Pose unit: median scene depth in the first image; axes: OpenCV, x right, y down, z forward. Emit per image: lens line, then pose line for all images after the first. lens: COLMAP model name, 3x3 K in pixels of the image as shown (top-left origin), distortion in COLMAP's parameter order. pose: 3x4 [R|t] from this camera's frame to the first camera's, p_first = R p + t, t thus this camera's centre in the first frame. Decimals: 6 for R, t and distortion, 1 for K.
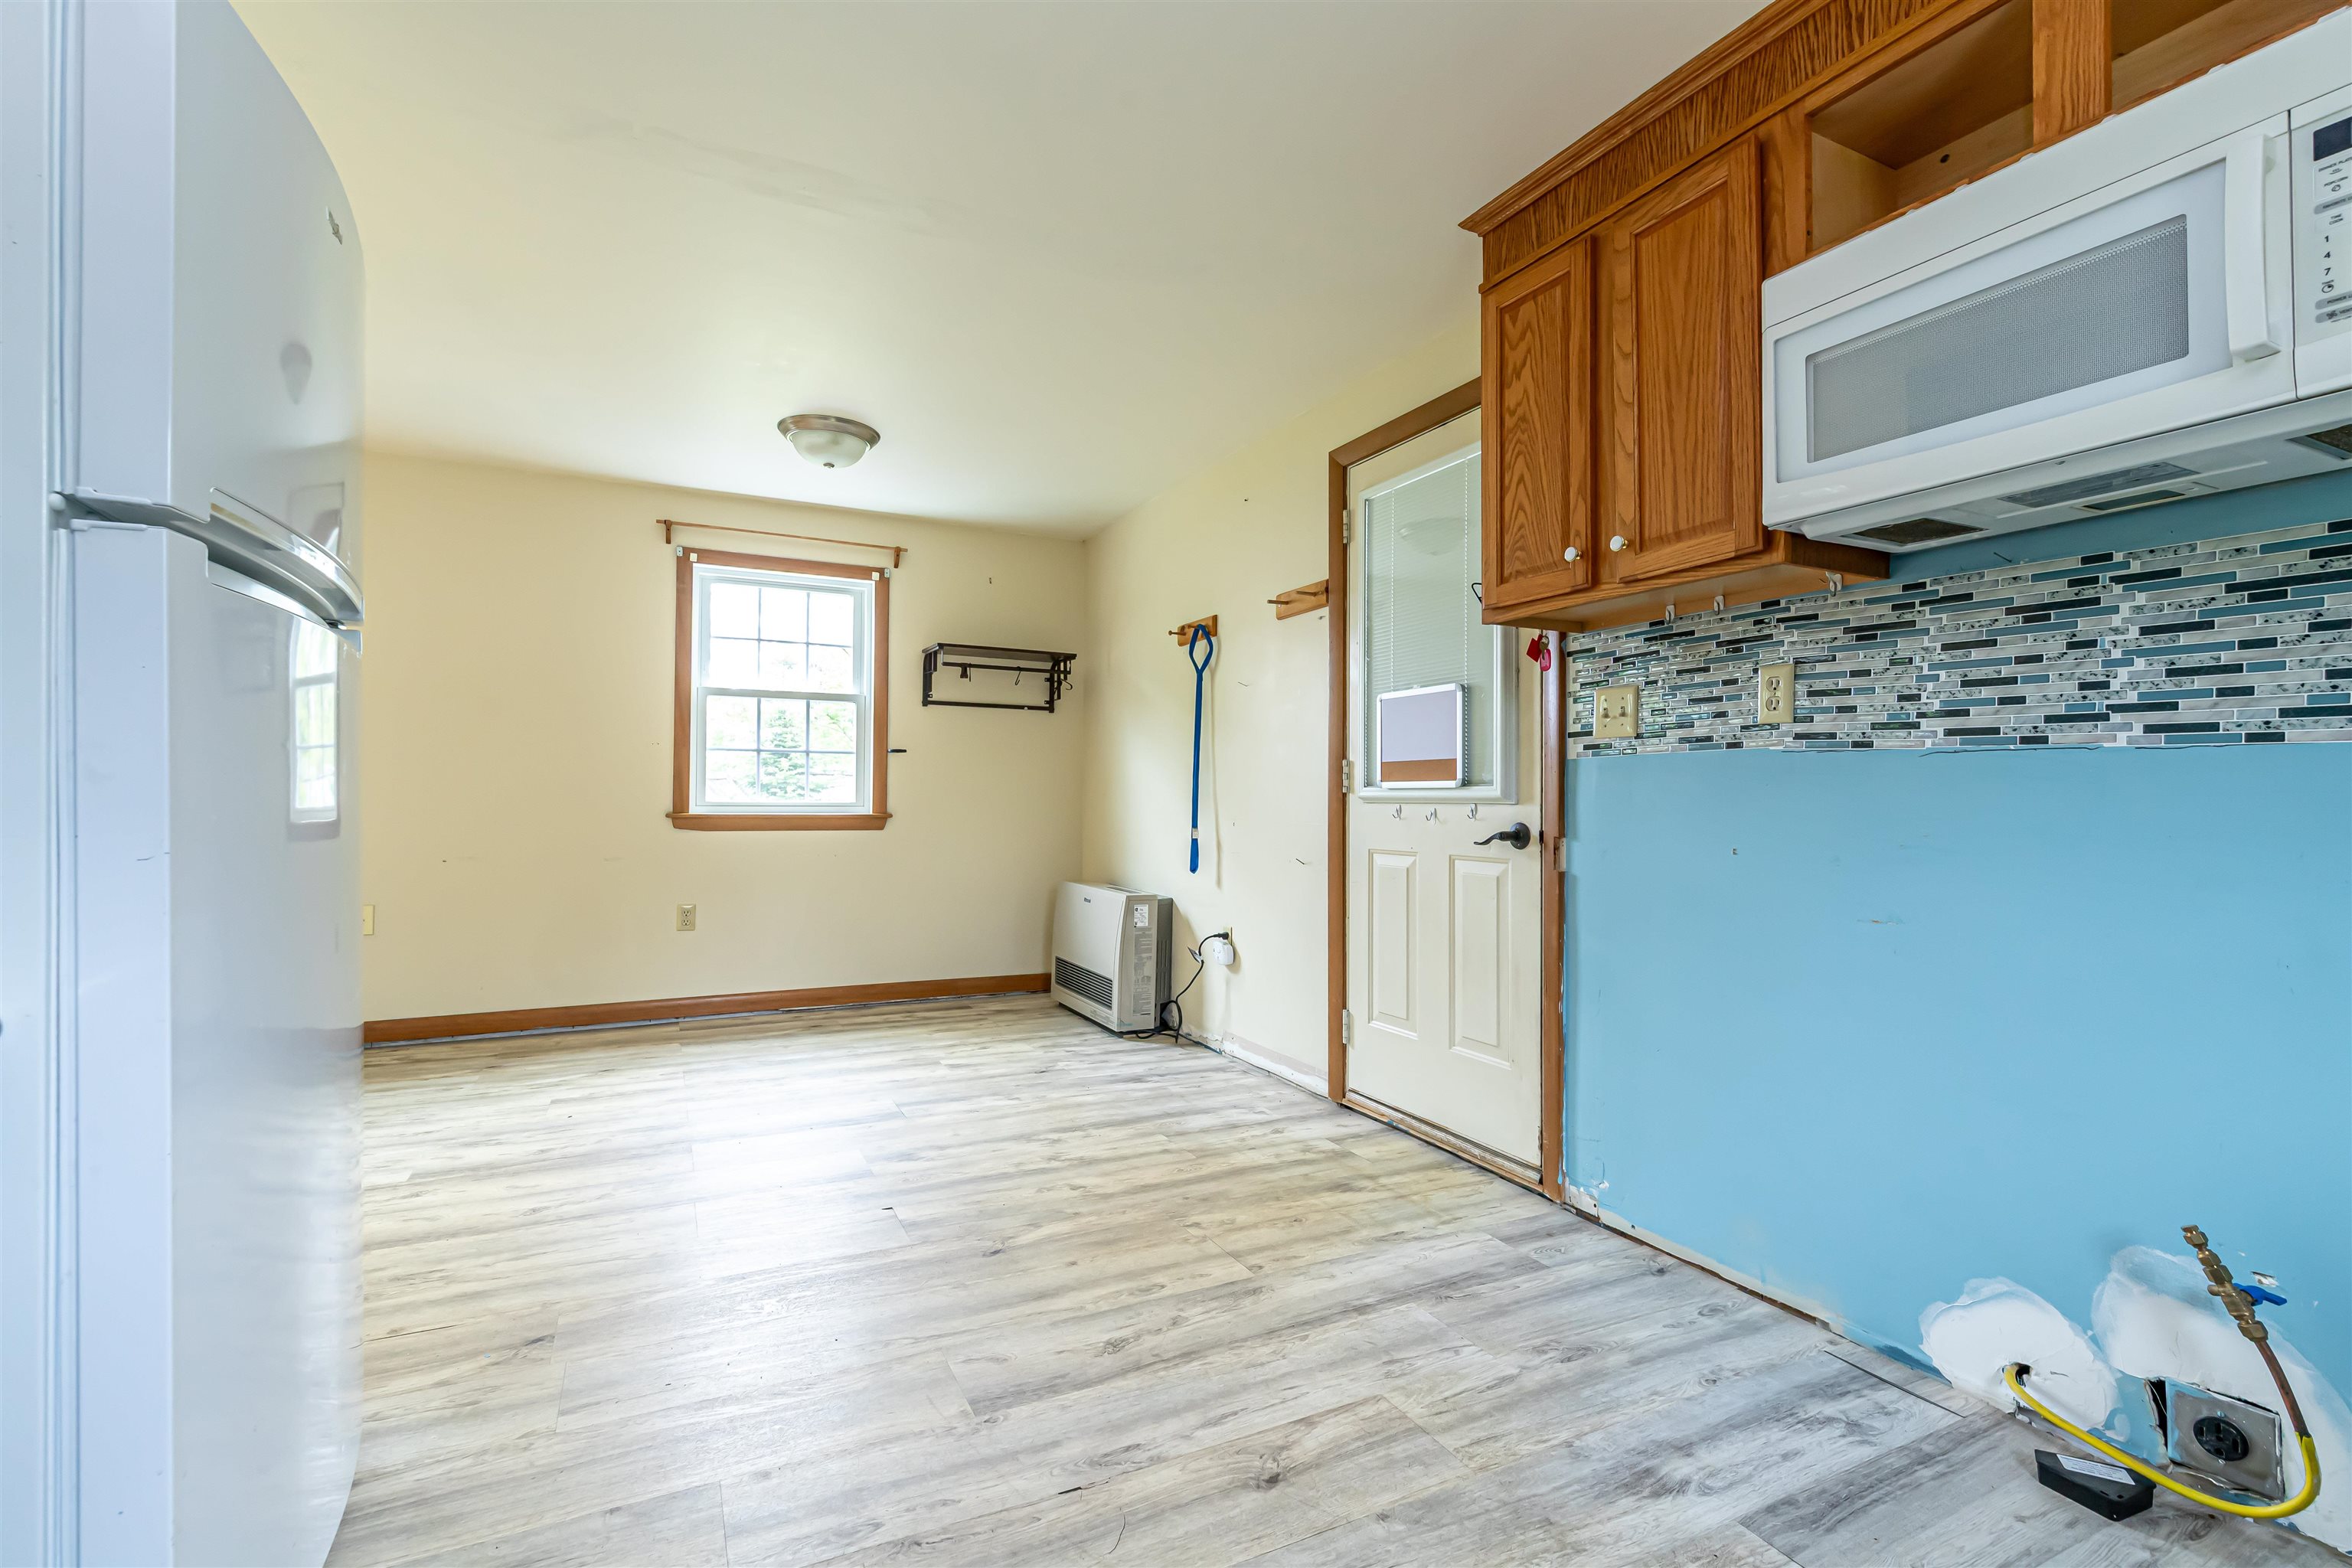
lens RADIAL K [[1043.3, 0, 1175.5], [0, 1043.3, 790.5], [0, 0, 1]] dist [0.001871, 0.000548]
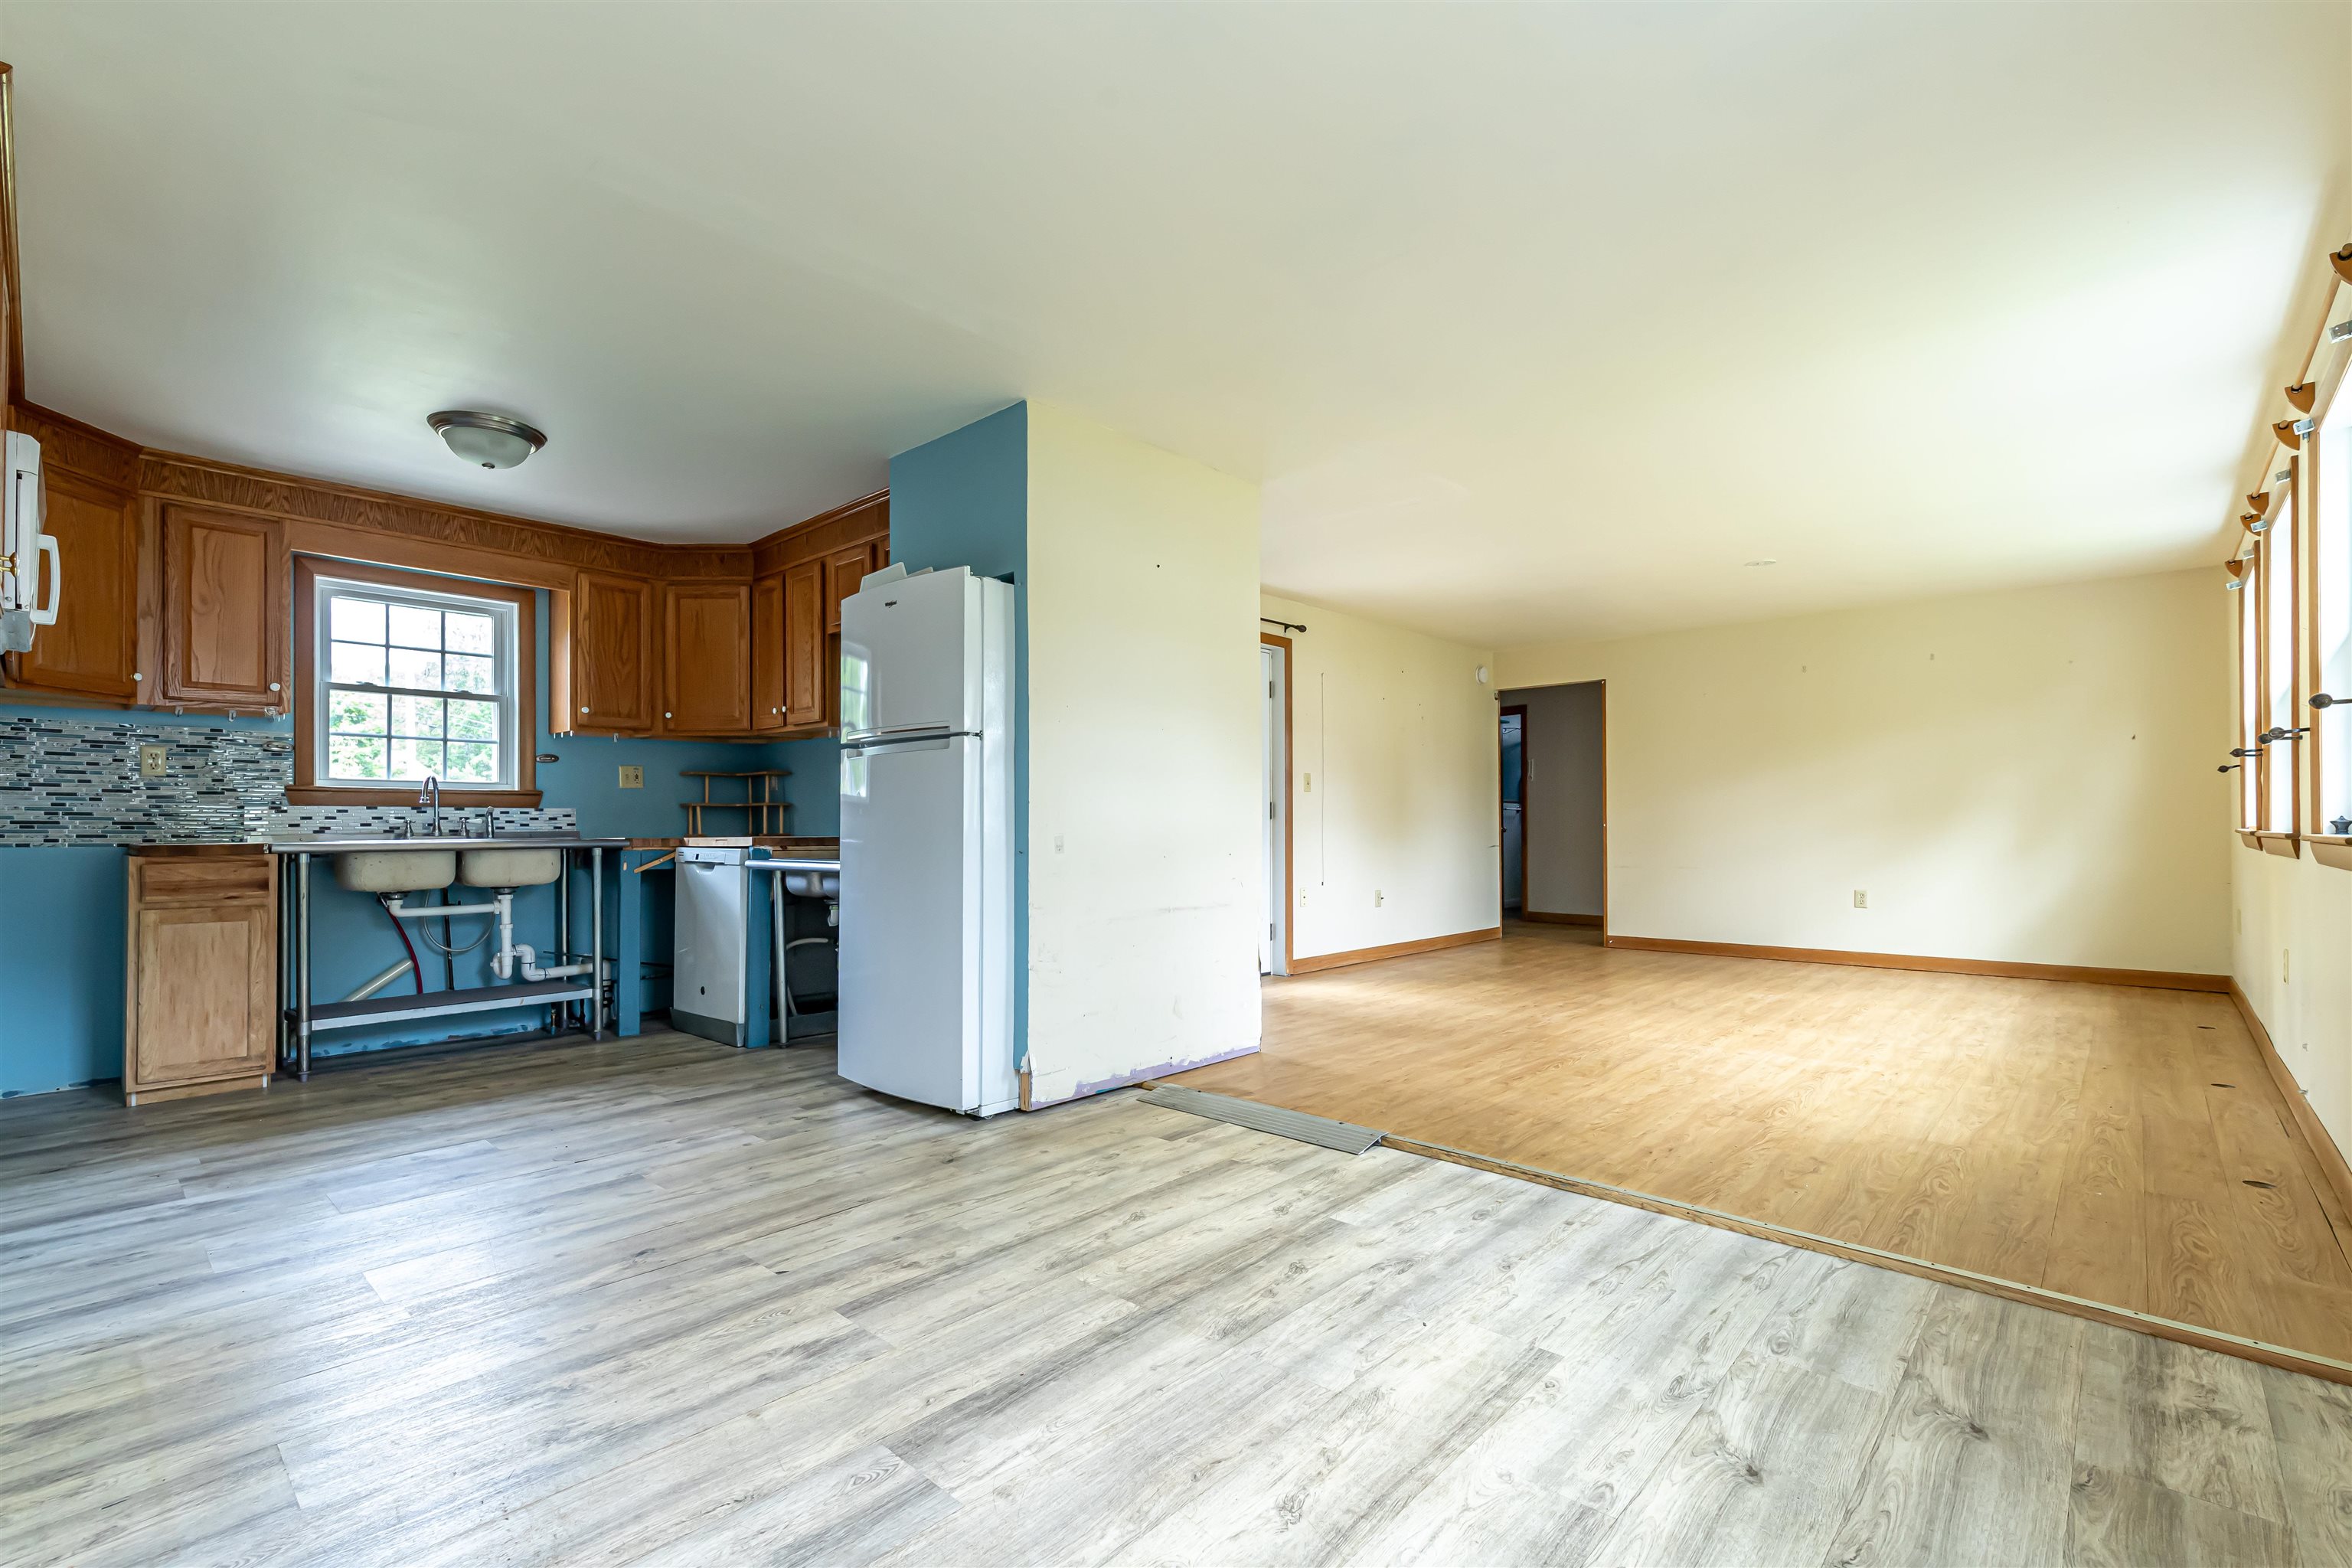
lens RADIAL K [[1043.3, 0, 1195.3], [0, 1043.3, 825.3], [0, 0, 1]] dist [0.001871, 0.000548]
pose [[-0.927700, -0.004618, -0.373298, -0.288622], [-0.000564, 0.999940, -0.010968, 0.017799], [0.373326, -0.009964, -0.927647, 2.143145]]
